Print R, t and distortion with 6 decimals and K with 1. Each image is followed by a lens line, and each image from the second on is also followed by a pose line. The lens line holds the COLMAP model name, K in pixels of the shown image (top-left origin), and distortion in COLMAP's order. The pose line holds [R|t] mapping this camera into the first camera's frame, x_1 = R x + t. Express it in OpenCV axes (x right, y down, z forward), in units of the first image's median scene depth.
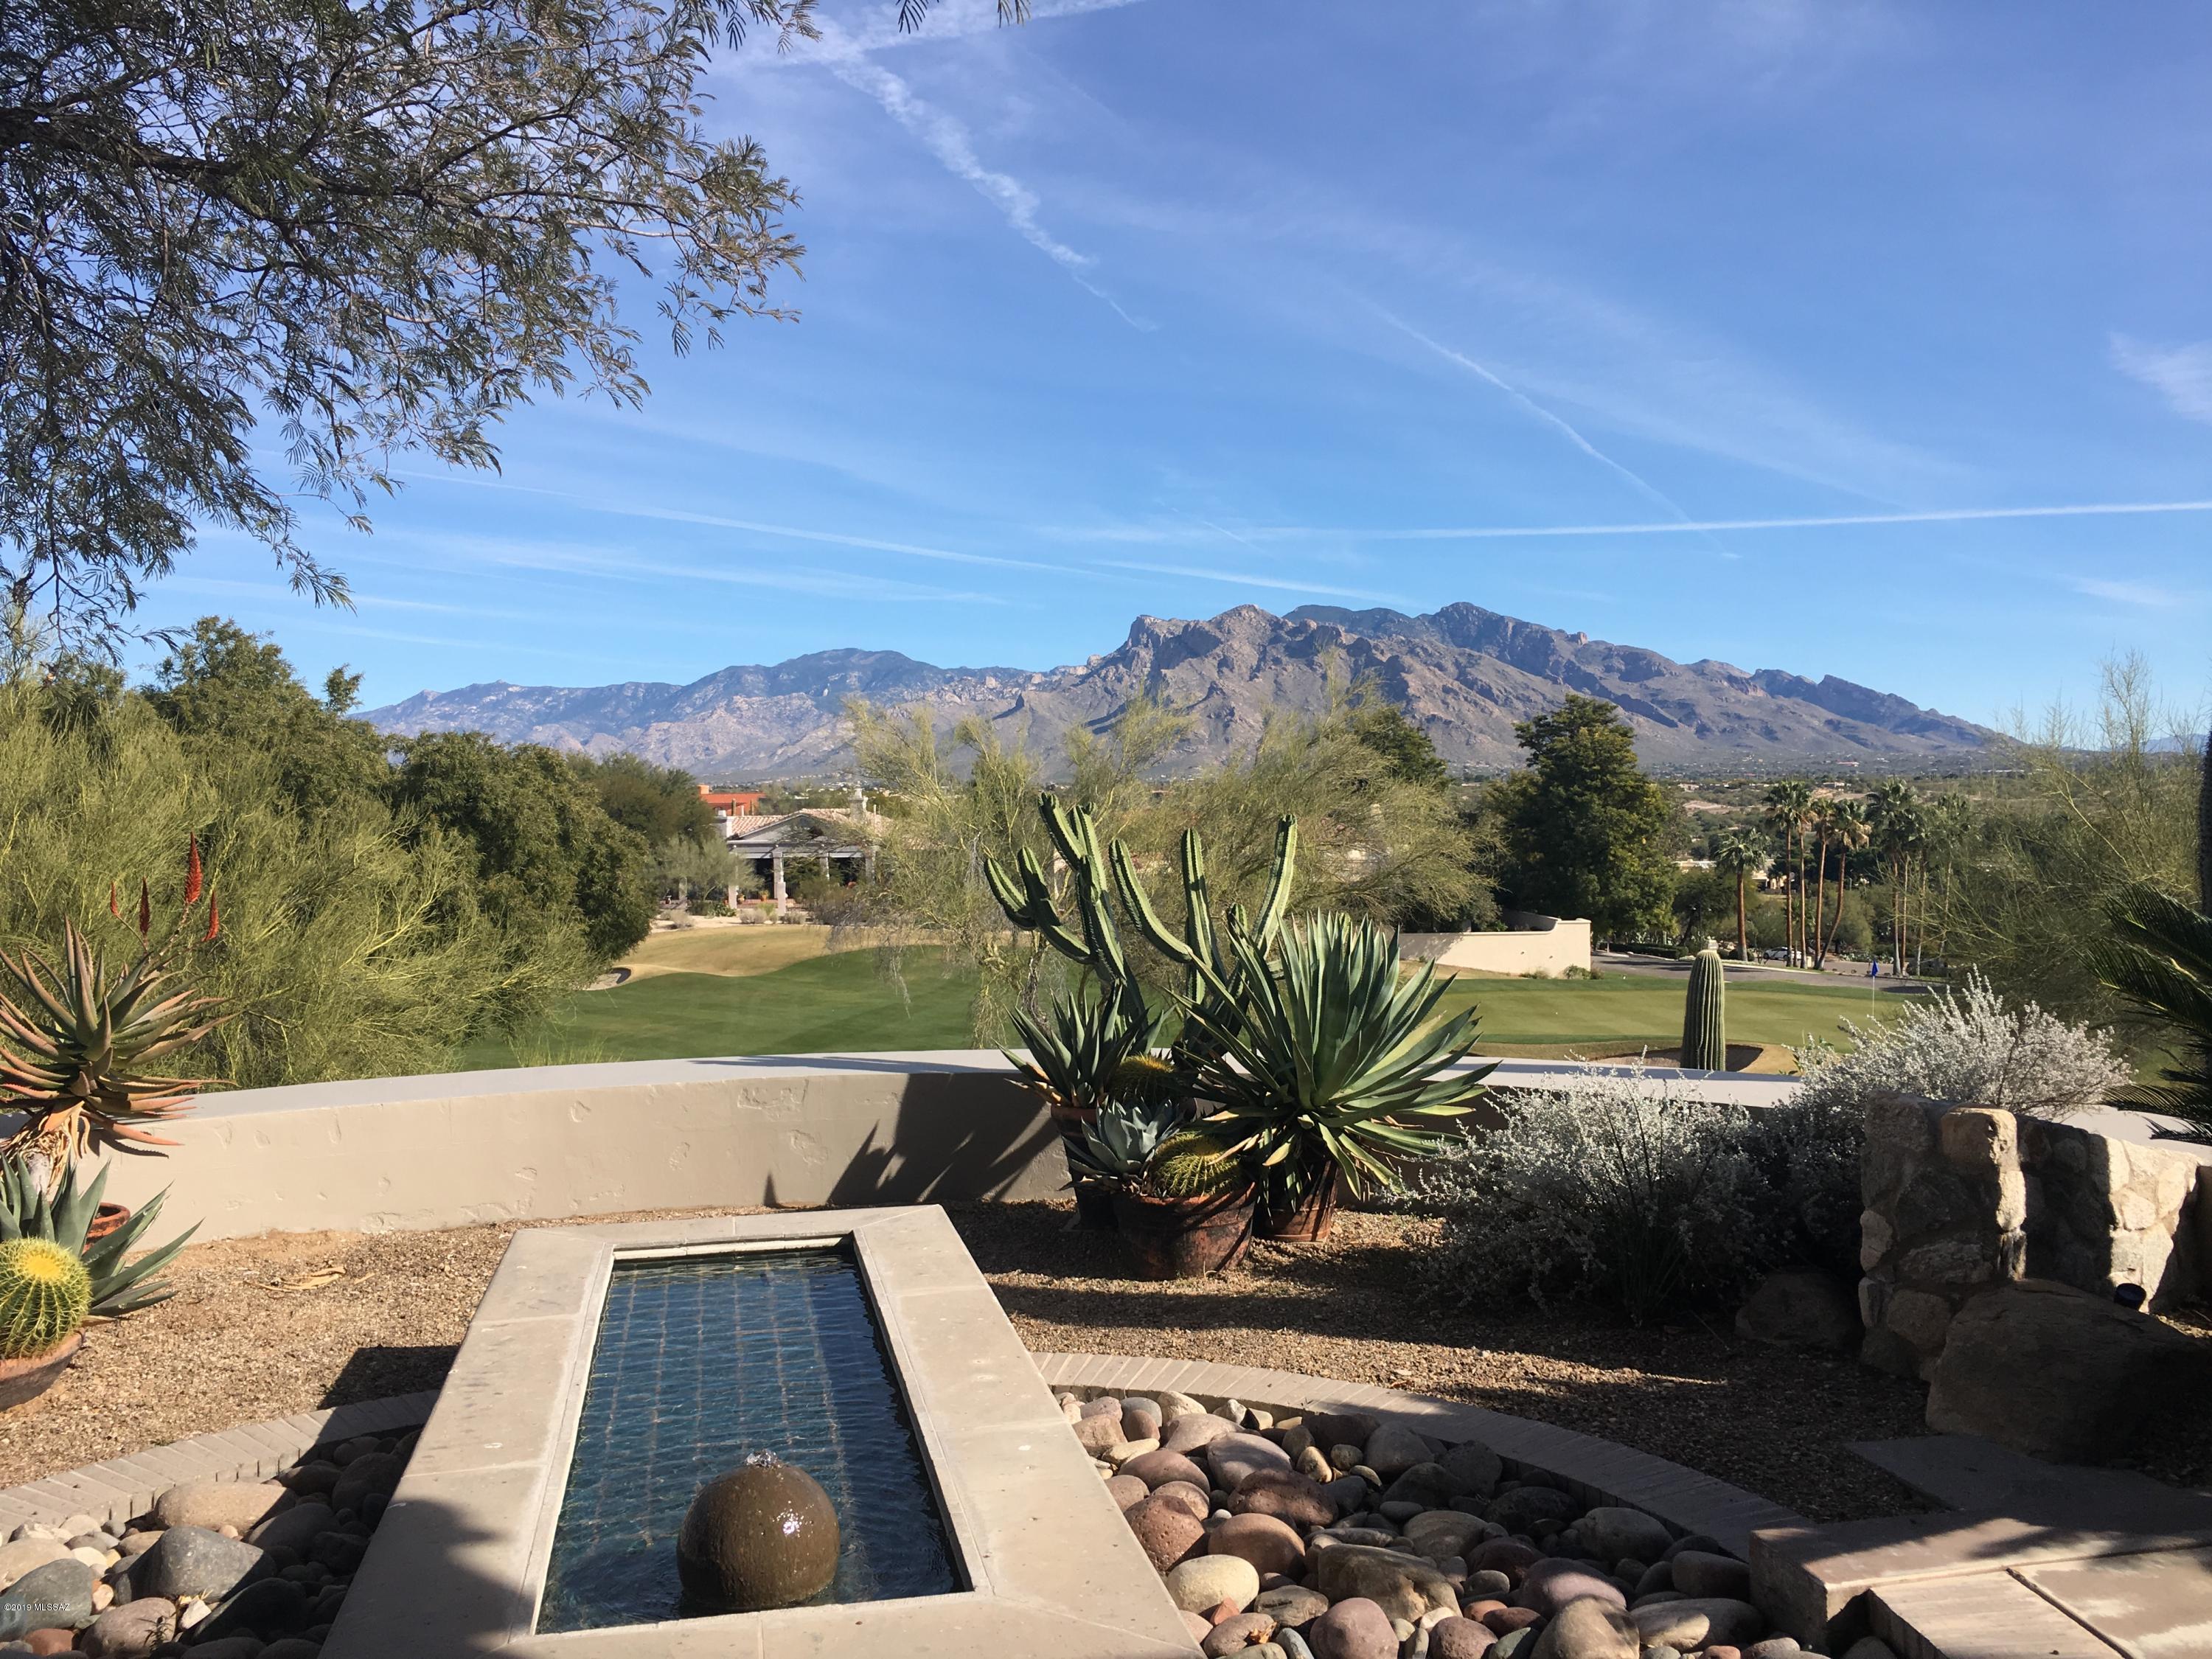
lens RADIAL K [[1847.2, 0, 1106.0], [0, 1847.2, 829.5], [0, 0, 1]] dist [0.073934, -0.088640]
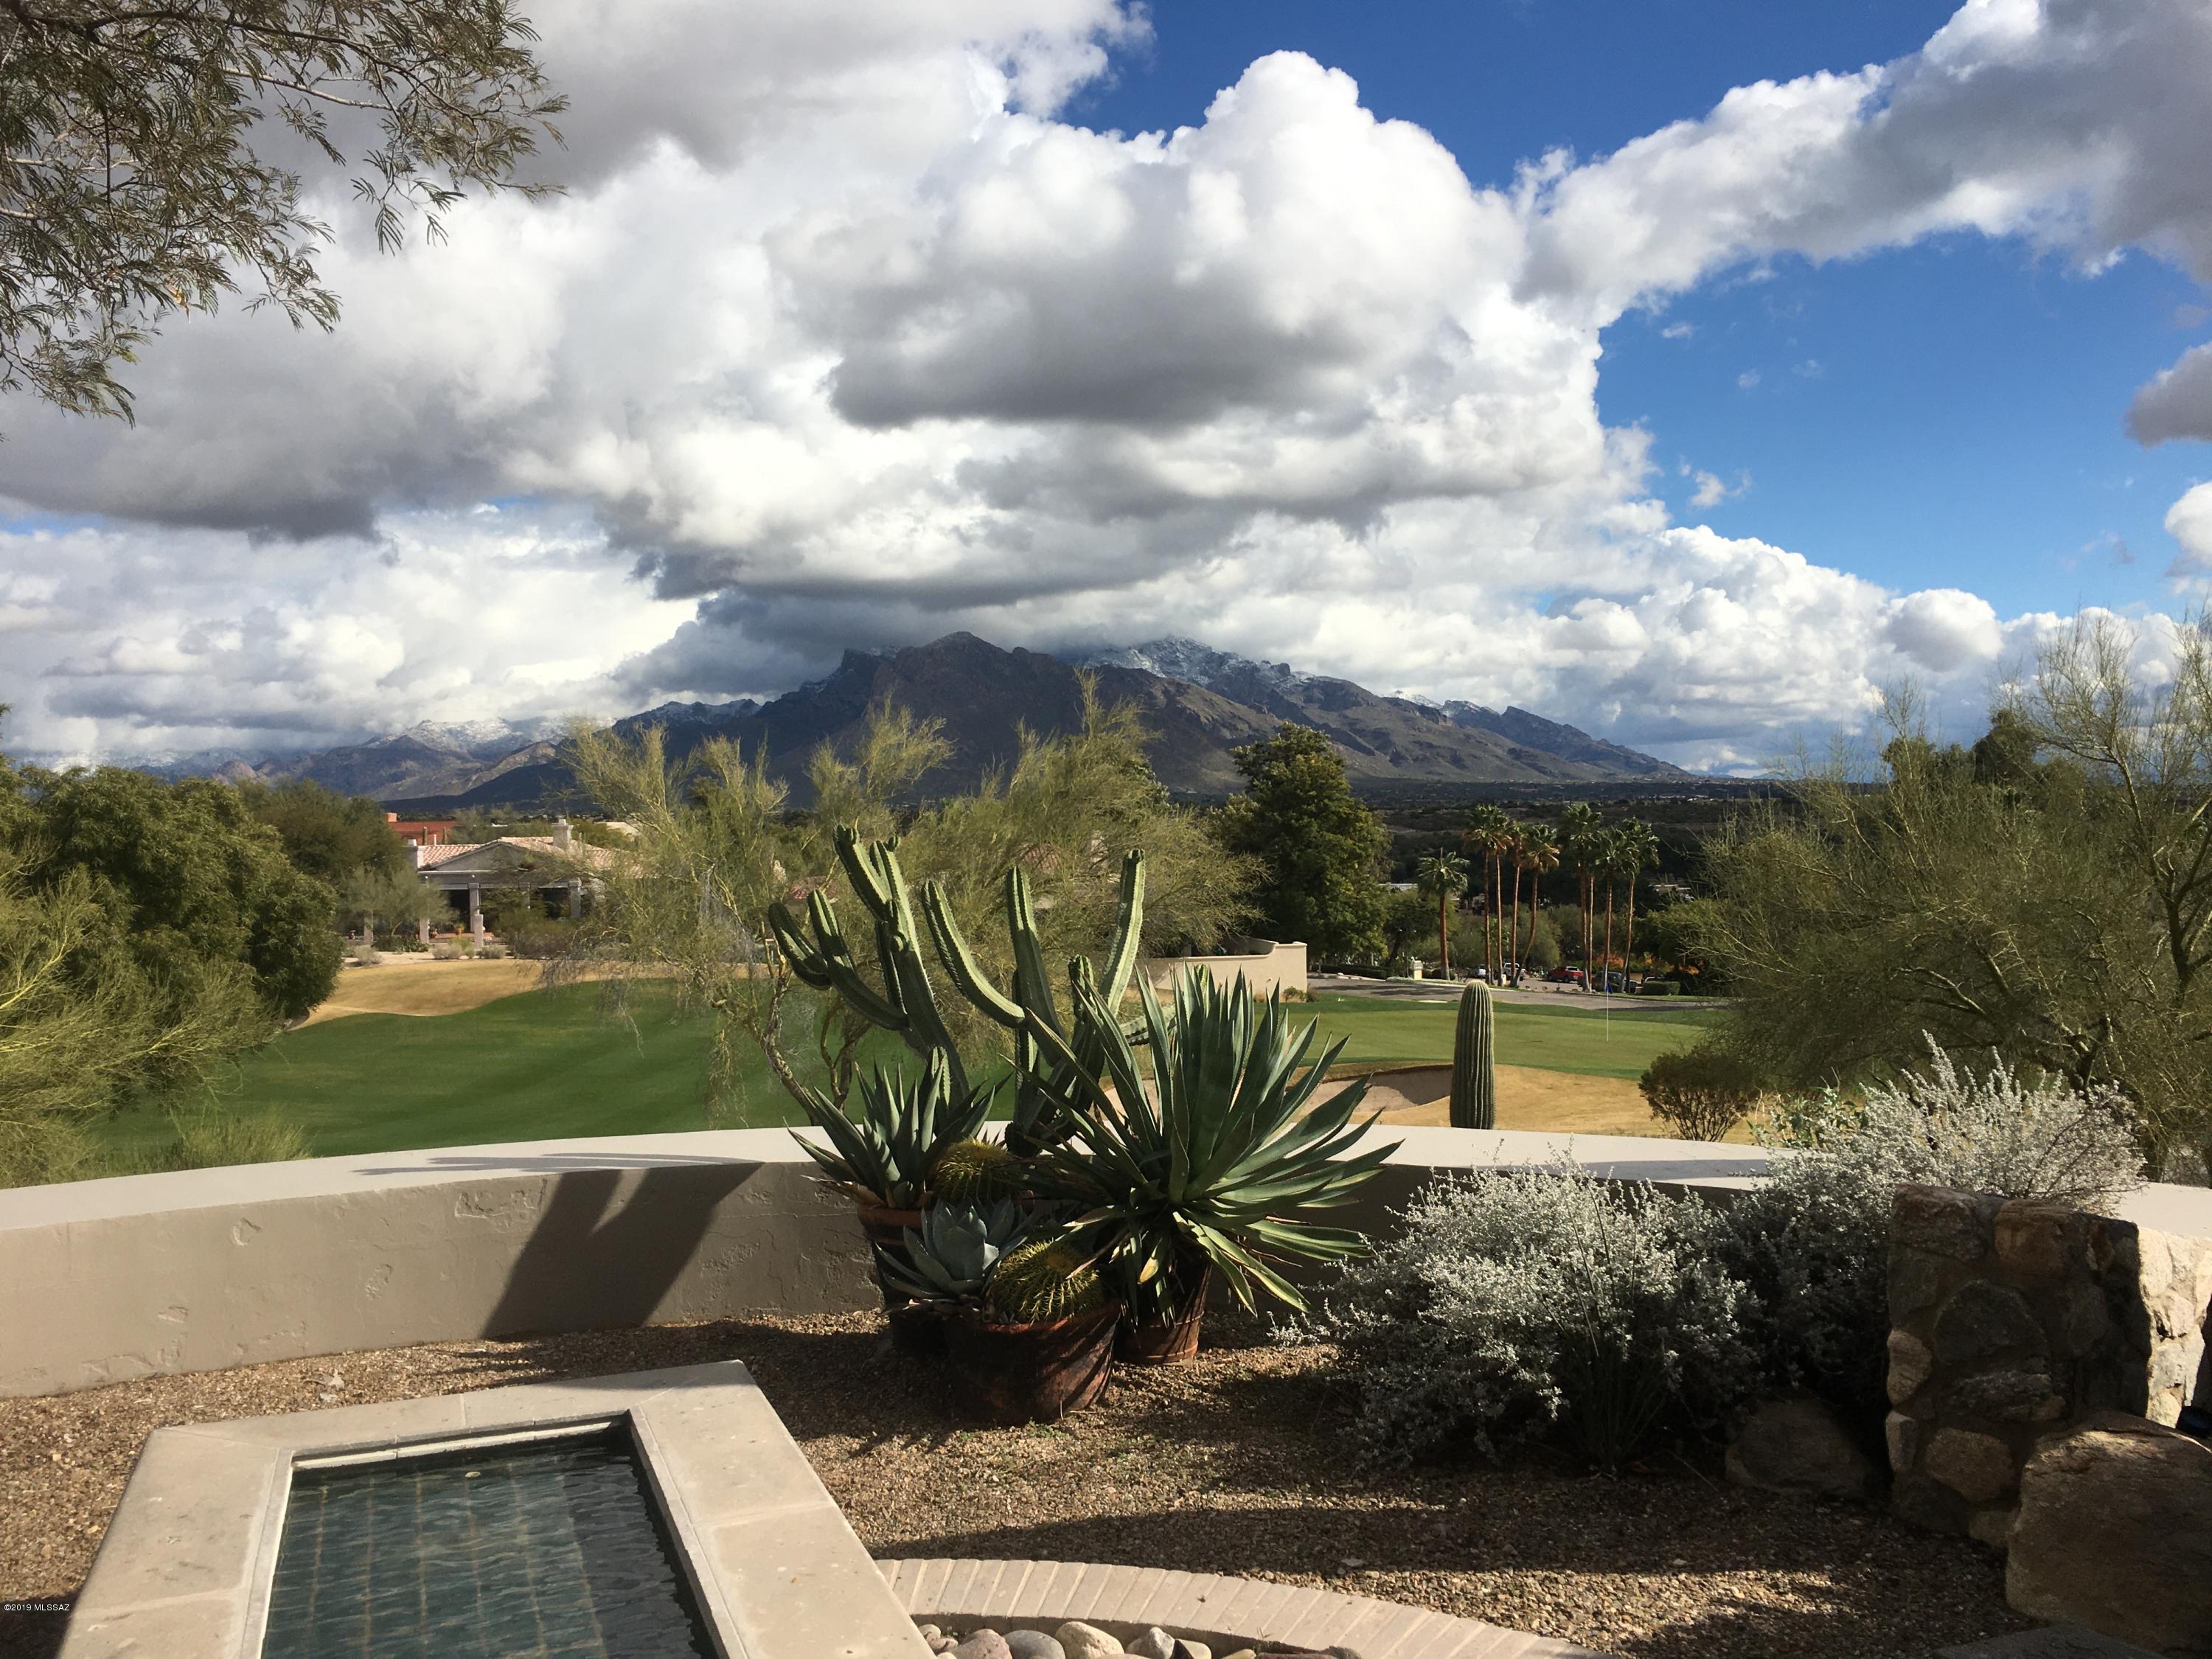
lens RADIAL K [[1847.2, 0, 1106.0], [0, 1847.2, 829.5], [0, 0, 1]] dist [0.073934, -0.088640]
pose [[0.988387, -0.003152, 0.151924, -0.042901], [0.005308, 0.999891, -0.013790, -0.005480], [-0.151864, 0.014436, 0.988296, 0.158782]]
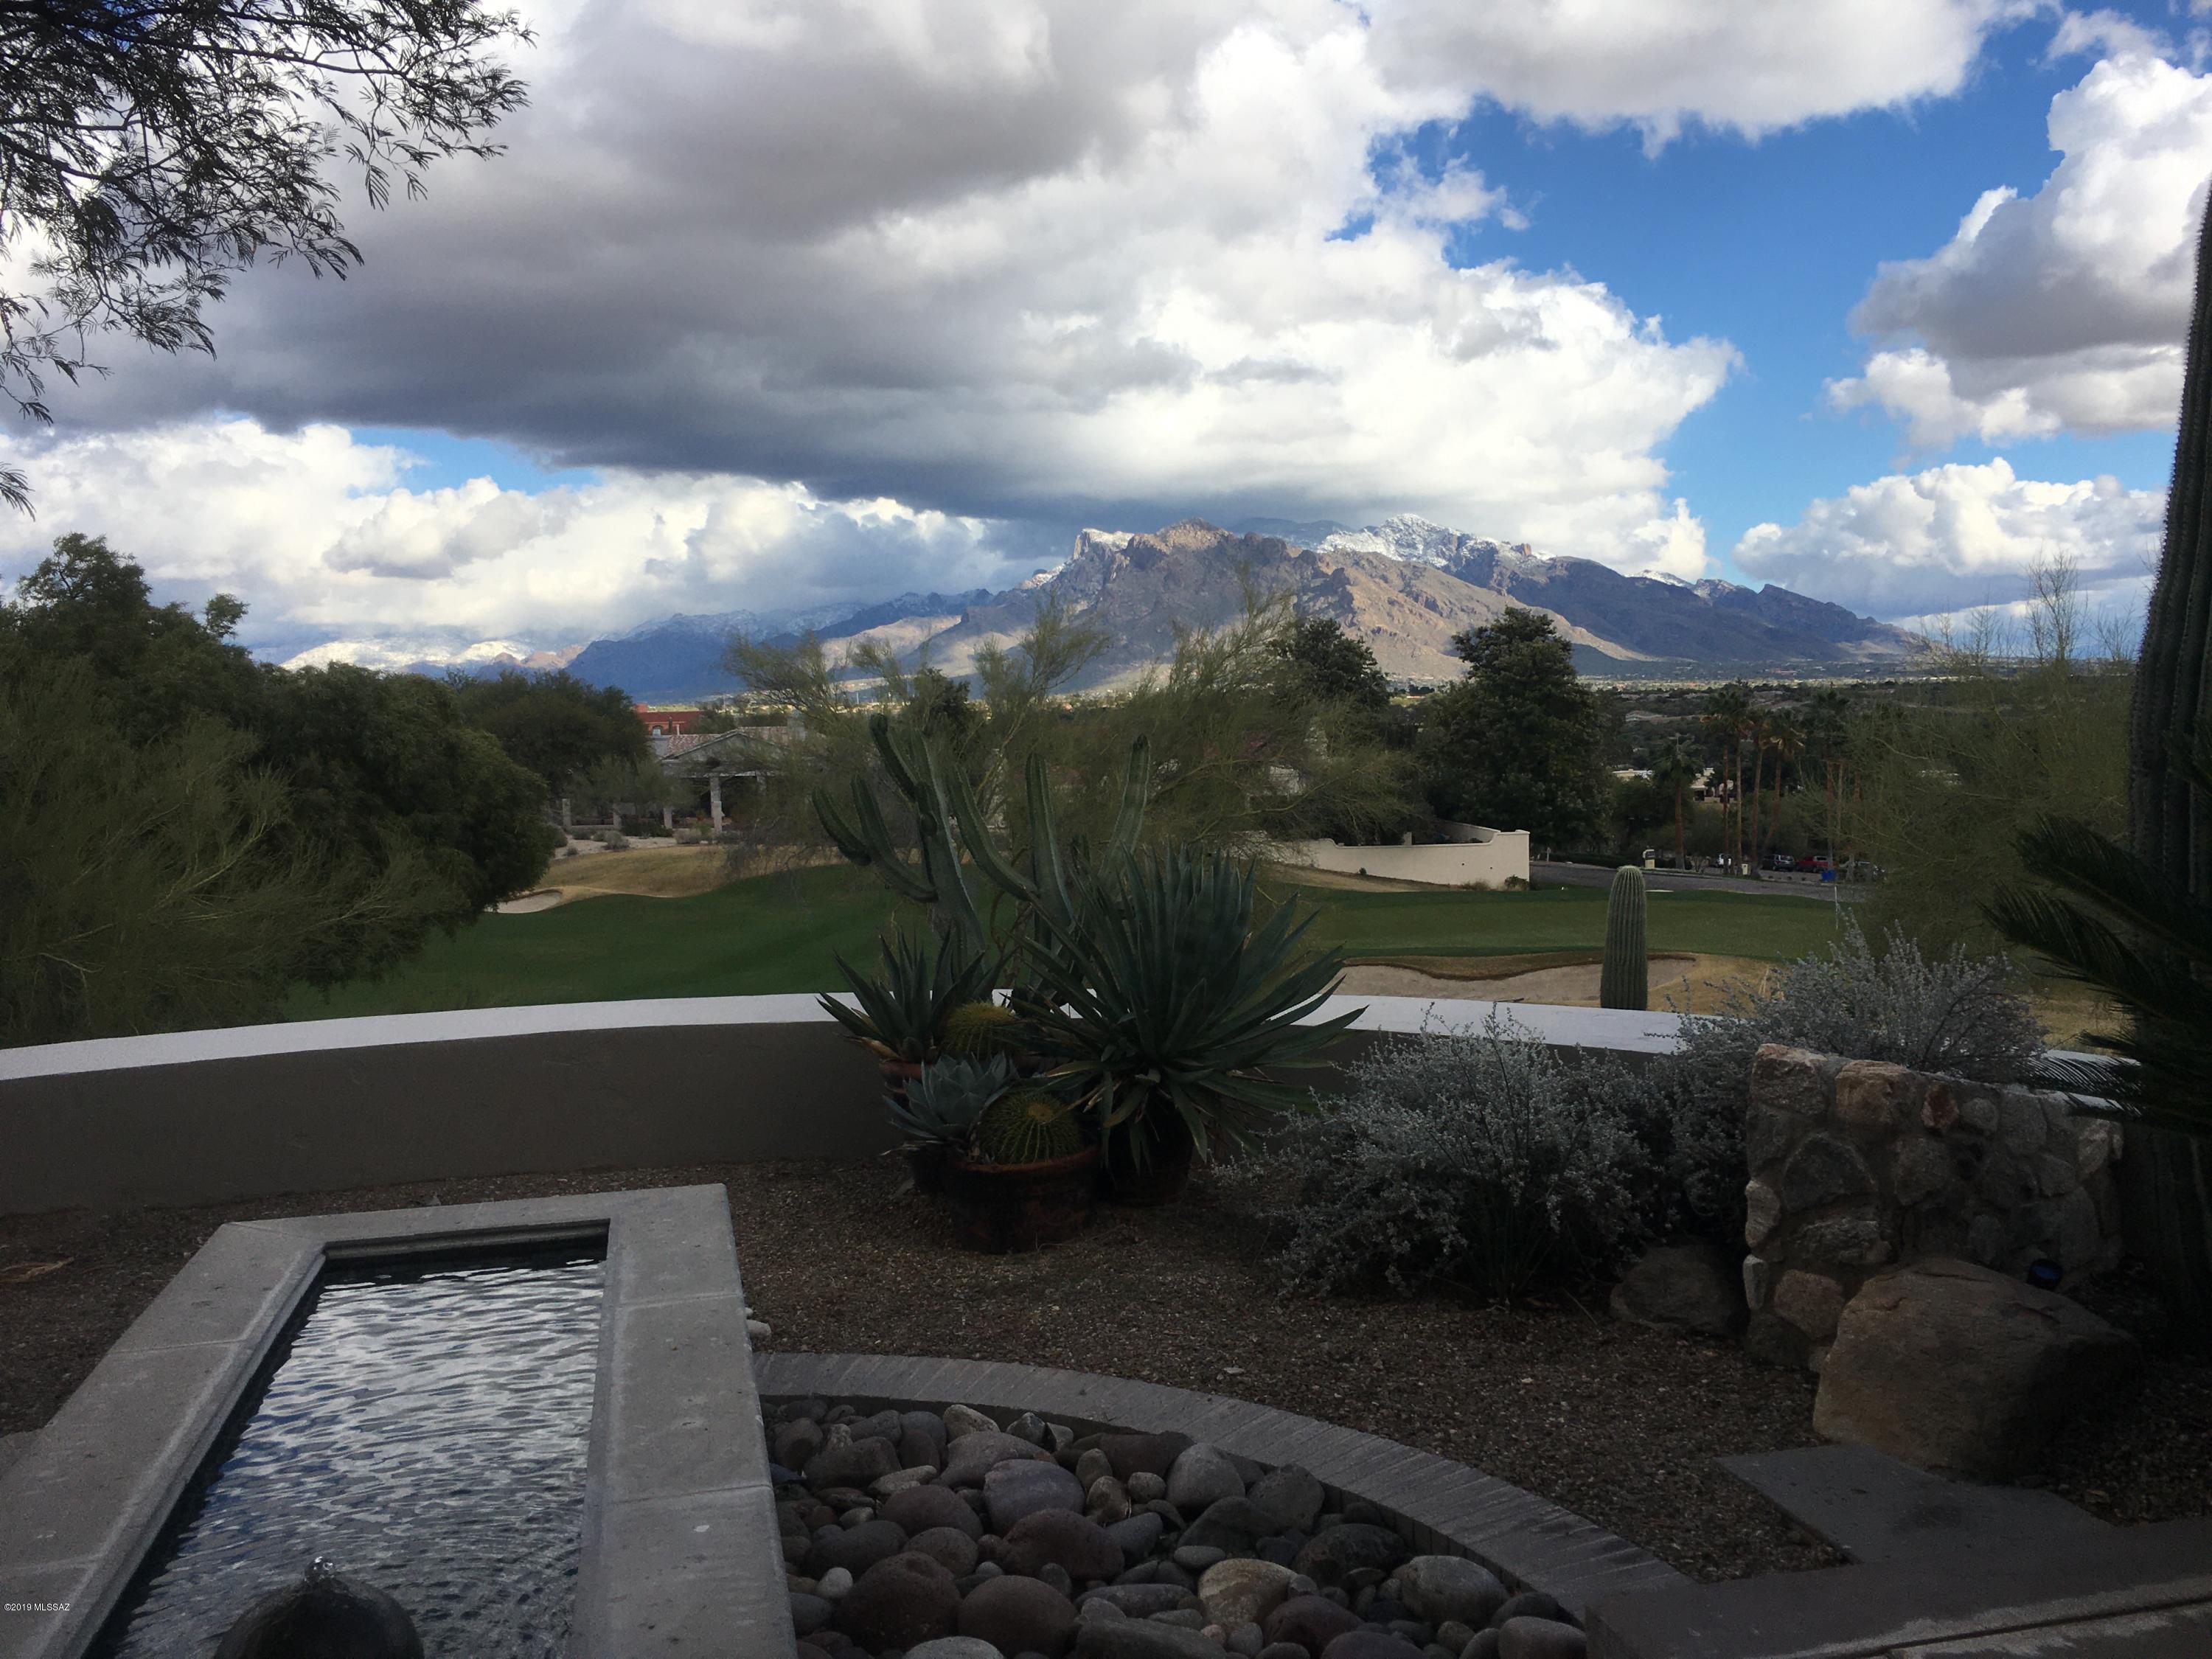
lens RADIAL K [[1847.2, 0, 1106.0], [0, 1847.2, 829.5], [0, 0, 1]] dist [0.073934, -0.088640]
pose [[0.999529, -0.009941, 0.029019, 0.052906], [0.008599, 0.998905, 0.045992, -0.003322], [-0.029445, -0.045720, 0.998520, 0.093118]]
